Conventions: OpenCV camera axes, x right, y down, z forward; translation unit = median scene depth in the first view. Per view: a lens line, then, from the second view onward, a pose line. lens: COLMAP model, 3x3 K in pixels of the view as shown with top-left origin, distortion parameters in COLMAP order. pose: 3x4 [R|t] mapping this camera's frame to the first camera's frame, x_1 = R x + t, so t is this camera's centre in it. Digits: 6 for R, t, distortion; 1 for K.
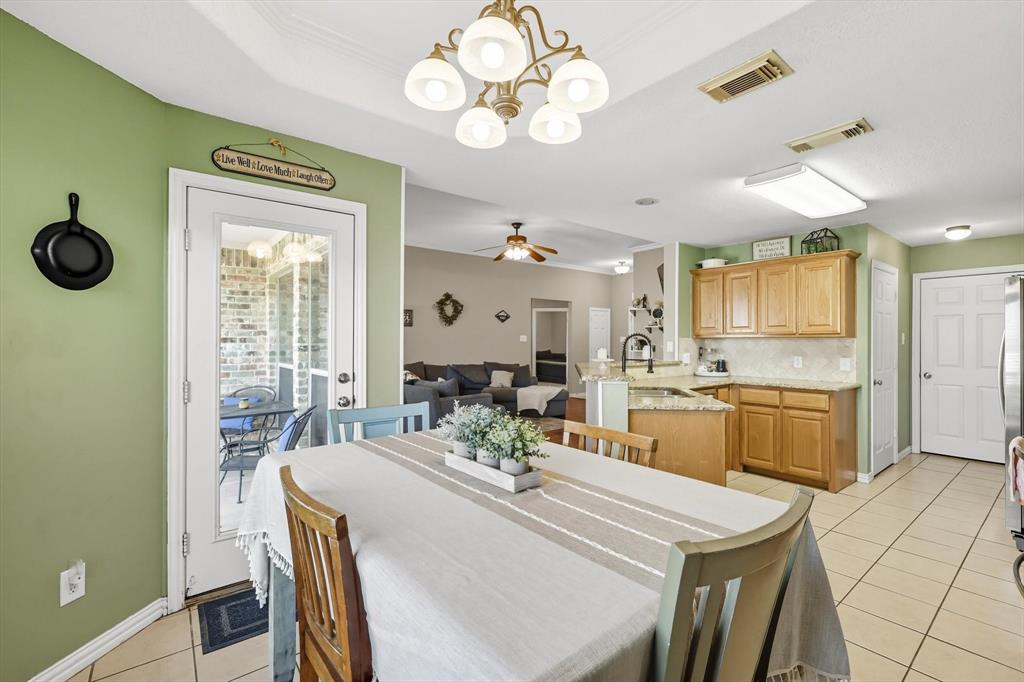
lens RADIAL K [[455.6, 0, 518.6], [0, 455.6, 340.8], [0, 0, 1]] dist [0.002688, 0.000725]
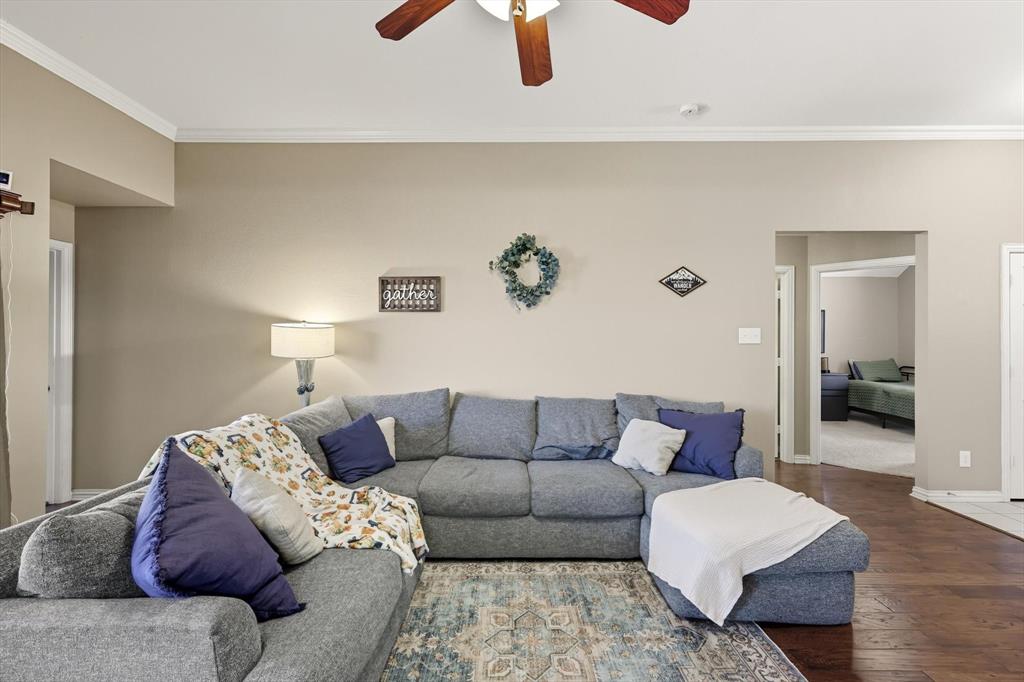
lens RADIAL K [[455.6, 0, 515.4], [0, 455.6, 336.2], [0, 0, 1]] dist [0.002688, 0.000725]
pose [[0.775656, 0.000695, -0.631155, 0.127281], [0.004685, 0.999966, 0.006859, -0.010012], [0.631138, -0.008277, 0.775626, 0.707765]]
